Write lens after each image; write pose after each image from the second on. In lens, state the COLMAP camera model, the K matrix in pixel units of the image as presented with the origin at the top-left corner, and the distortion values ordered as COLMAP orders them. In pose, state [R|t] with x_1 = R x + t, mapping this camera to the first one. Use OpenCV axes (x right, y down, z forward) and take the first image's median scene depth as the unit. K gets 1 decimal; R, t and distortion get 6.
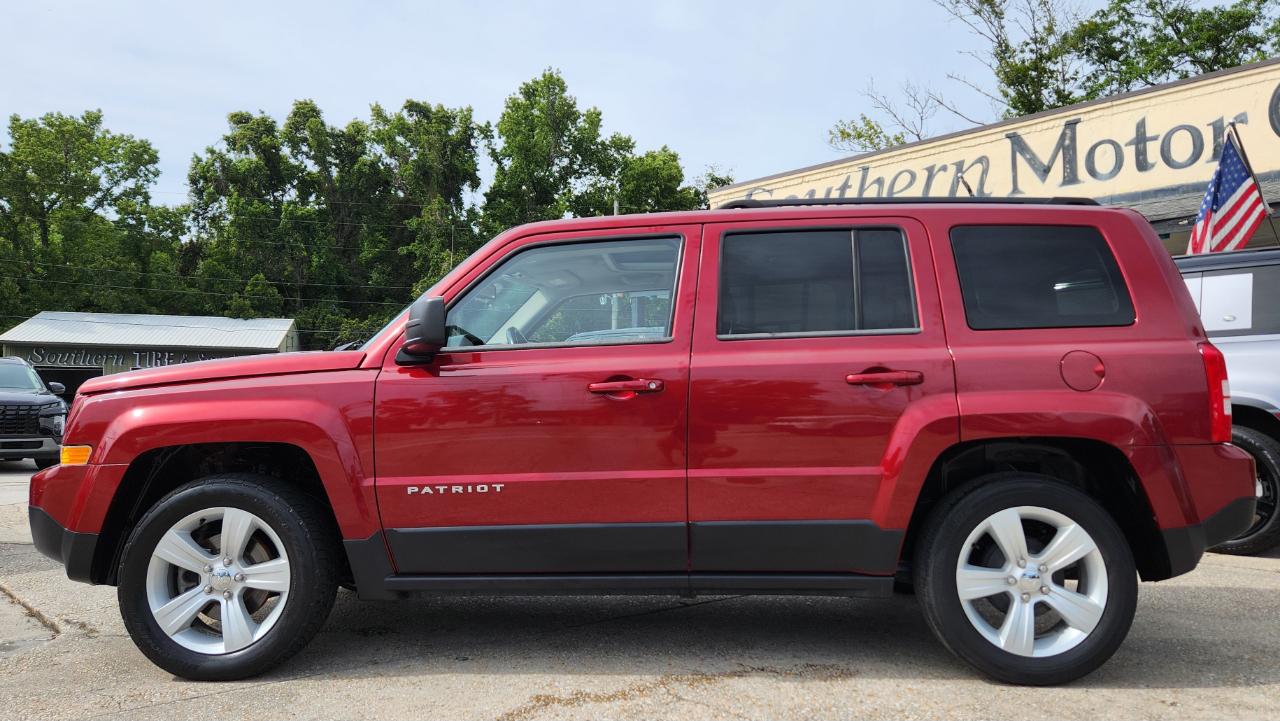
lens RADIAL K [[958.6, 0, 662.0], [0, 958.6, 336.7], [0, 0, 1]] dist [0.047220, -0.001282]
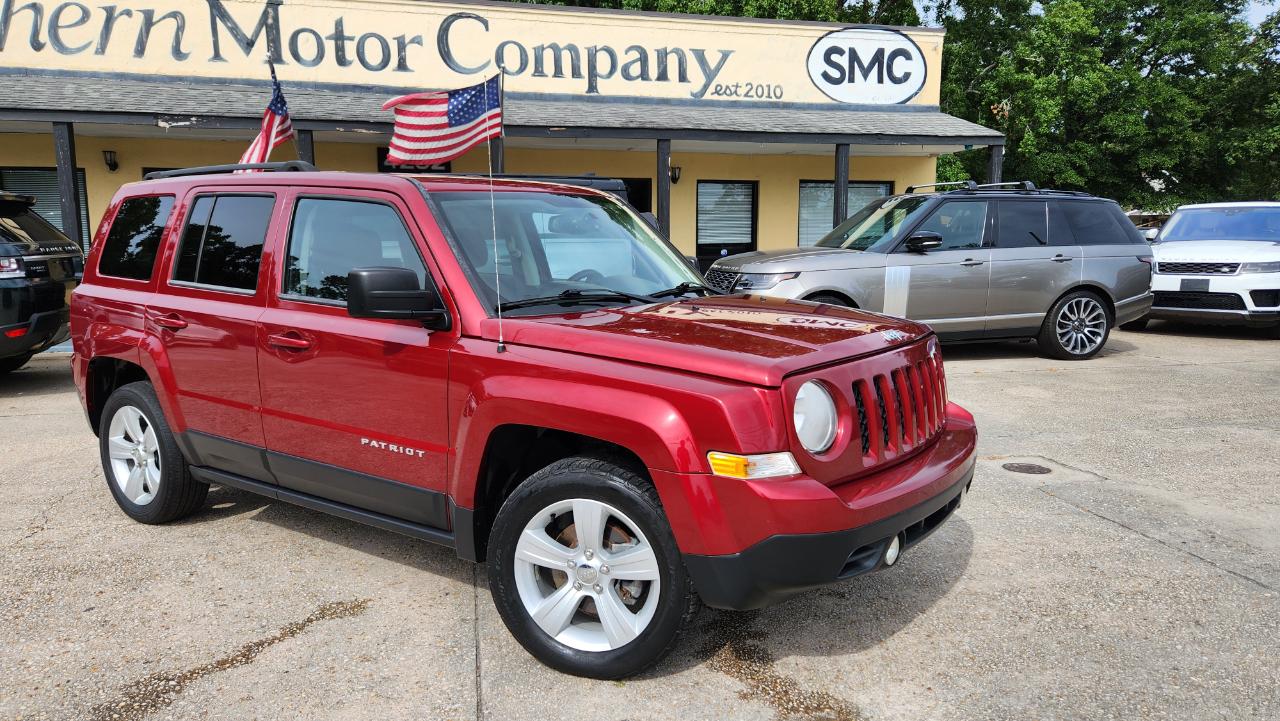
lens RADIAL K [[879.3, 0, 633.8], [0, 879.3, 365.1], [0, 0, 1]] dist [0.076577, -0.059140]
pose [[0.485777, -0.129748, 0.864399, -1.003072], [-0.059968, 0.981644, 0.181047, -0.106309], [-0.872023, -0.139785, 0.469079, 0.459942]]
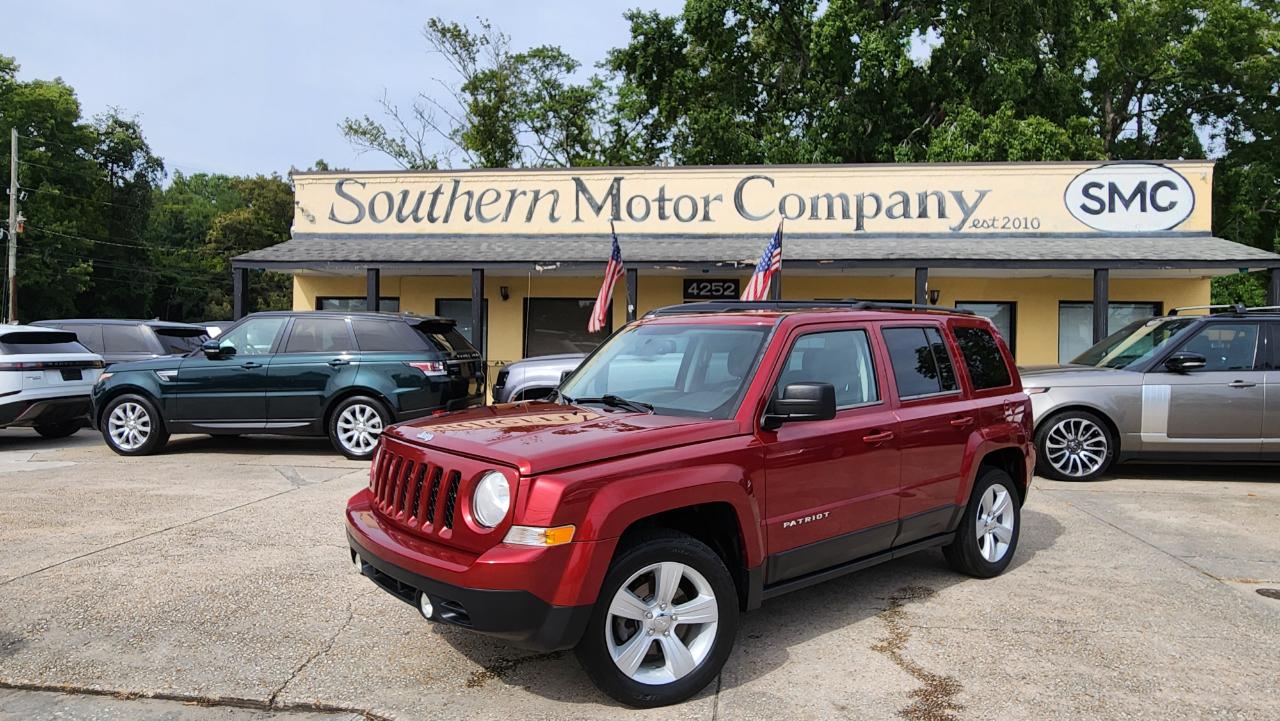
lens RADIAL K [[757.1, 0, 629.8], [0, 757.1, 348.4], [0, 0, 1]] dist [0.002284, 0.002632]
pose [[0.758191, 0.000964, 0.652031, -1.071239], [-0.056739, 0.996303, 0.064504, -0.136980], [-0.649559, -0.085902, 0.755443, 0.347405]]
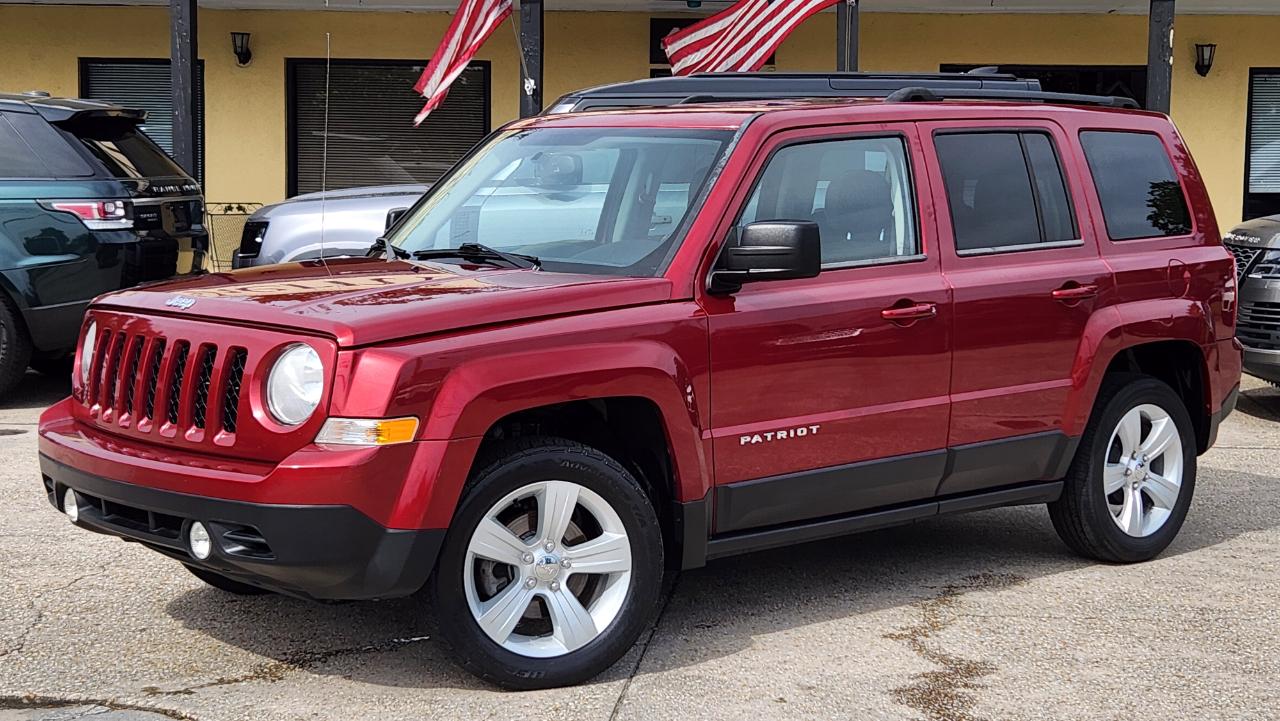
lens RADIAL K [[1983.5, 0, 642.6], [0, 1983.5, 351.4], [0, 0, 1]] dist [0.107828, 0.000000]
pose [[0.726029, -0.058093, 0.685206, -1.490834], [-0.059828, 0.987311, 0.147098, -0.171726], [-0.685057, -0.147791, 0.713340, -0.199467]]
